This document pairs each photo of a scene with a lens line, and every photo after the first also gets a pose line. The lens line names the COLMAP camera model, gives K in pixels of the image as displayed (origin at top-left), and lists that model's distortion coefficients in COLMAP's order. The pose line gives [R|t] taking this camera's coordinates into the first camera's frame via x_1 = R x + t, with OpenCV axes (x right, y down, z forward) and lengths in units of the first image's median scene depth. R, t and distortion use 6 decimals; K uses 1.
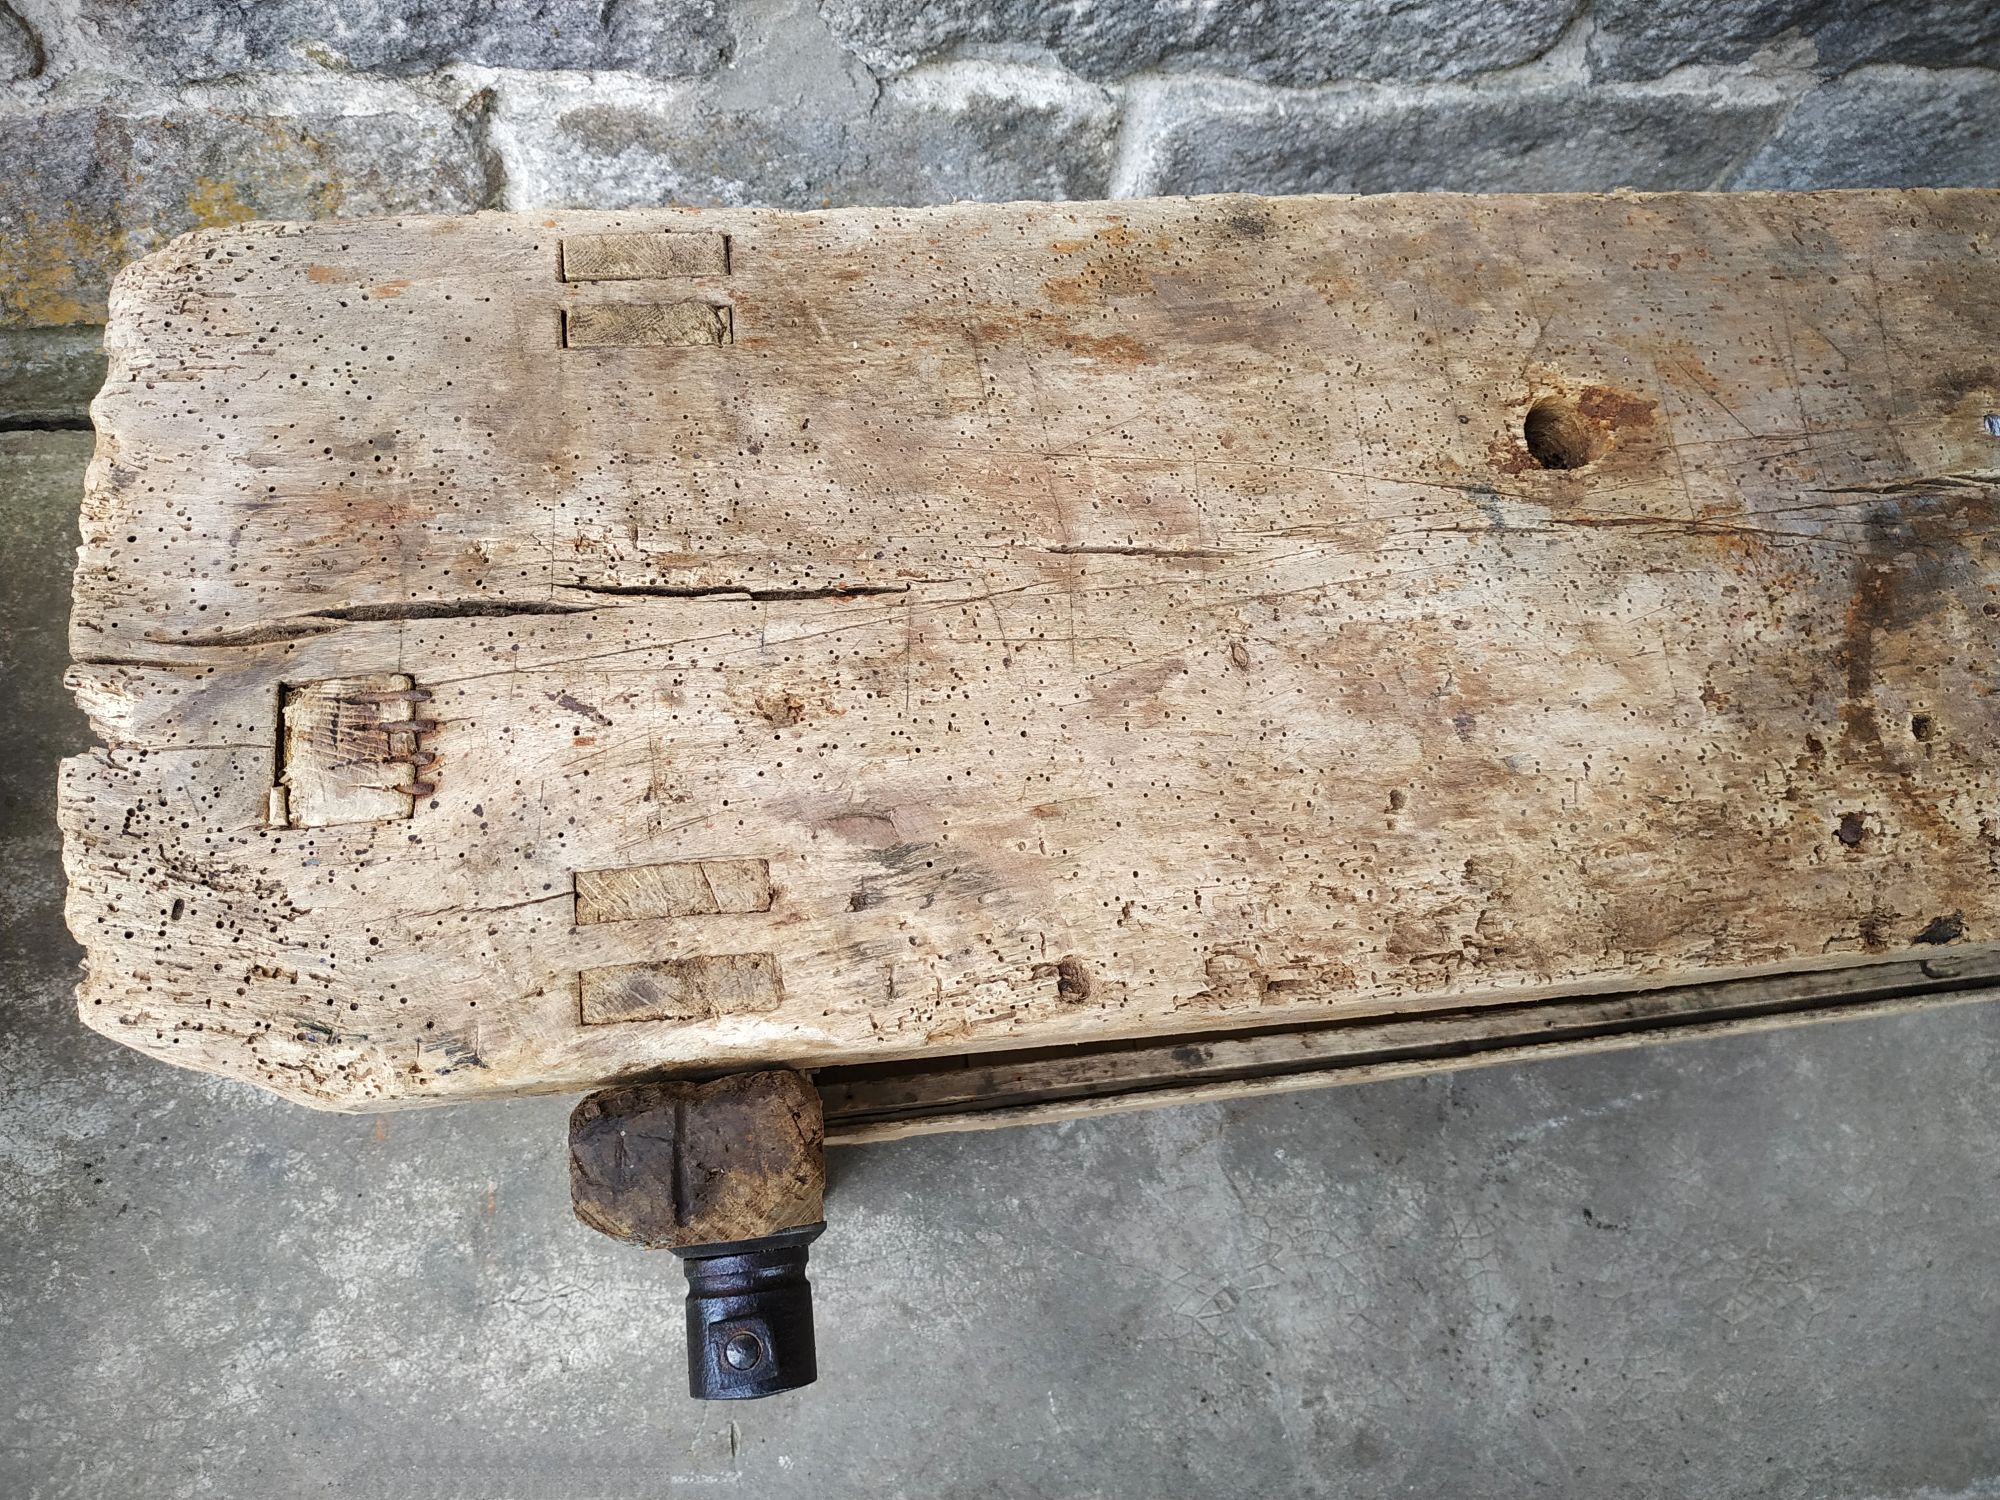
lens RADIAL K [[1458.7, 0, 989.2], [0, 1458.7, 746.4], [0, 0, 1]] dist [-0.010155, -0.005976]
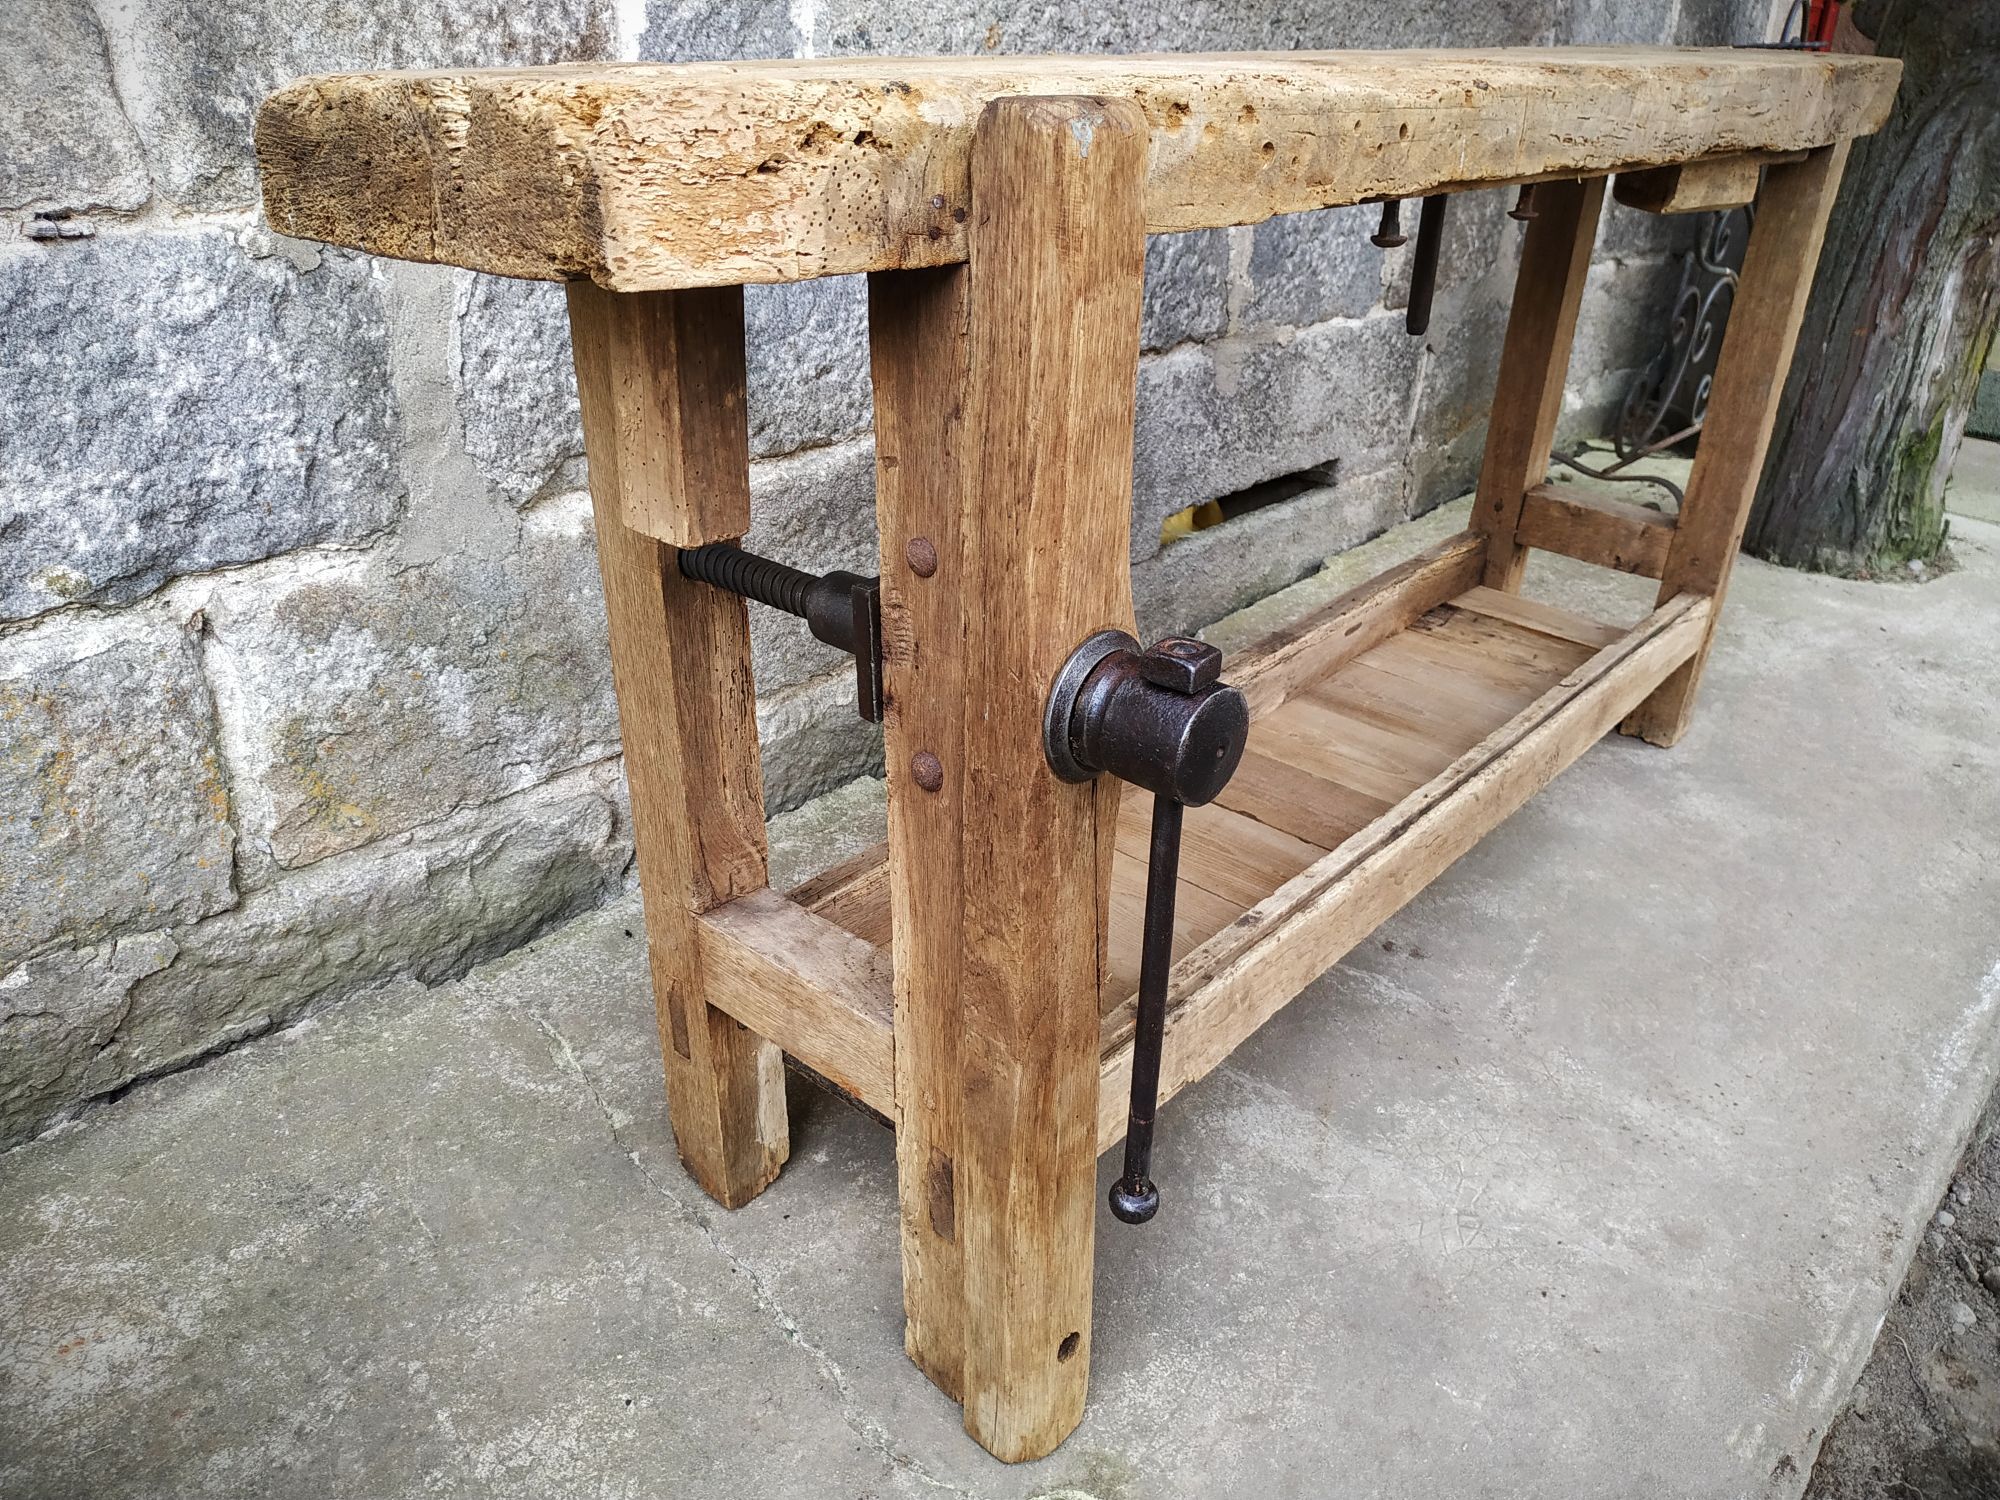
lens RADIAL K [[1452.5, 0, 991.6], [0, 1452.5, 752.5], [0, 0, 1]] dist [0.007435, -0.030066]
pose [[0.745643, -0.388577, 0.541317, -0.589796], [0.654198, 0.581305, -0.483849, 0.601269], [-0.126657, 0.714907, 0.687652, 0.253586]]
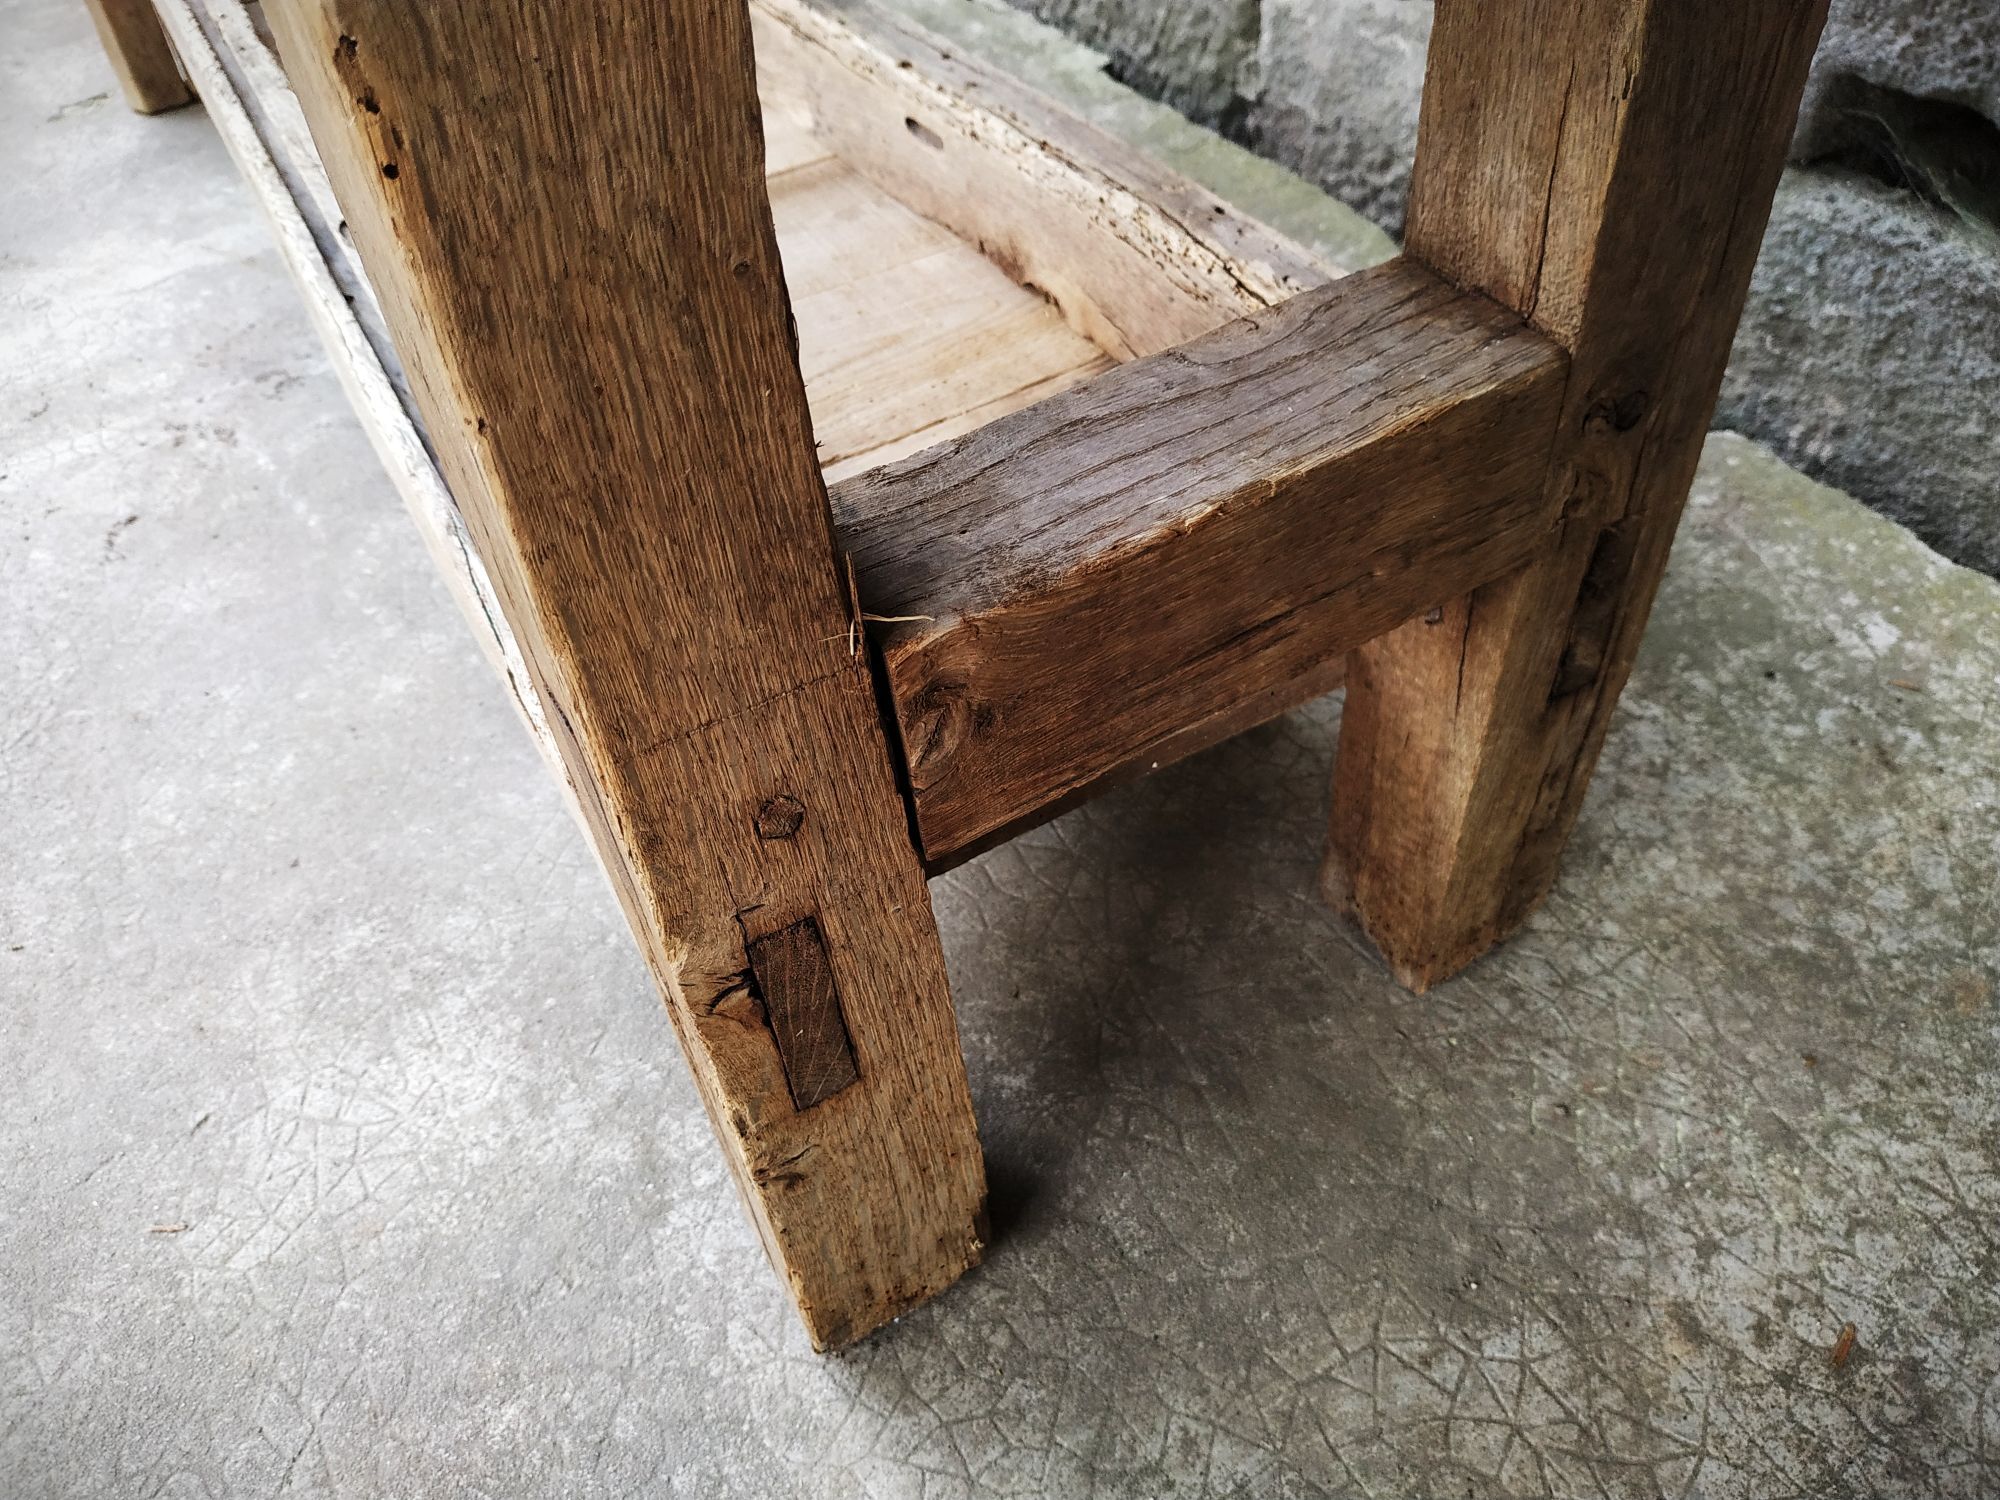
lens RADIAL K [[1476.2, 0, 1000.0], [0, 1476.2, 750.0], [0, 0, 1]] dist [-0.007231, -0.012653]
pose [[0.380295, 0.550202, -0.743407, 1.548621], [-0.853831, 0.517787, -0.053565, 0.099493], [0.355455, 0.655114, 0.666691, 1.051883]]
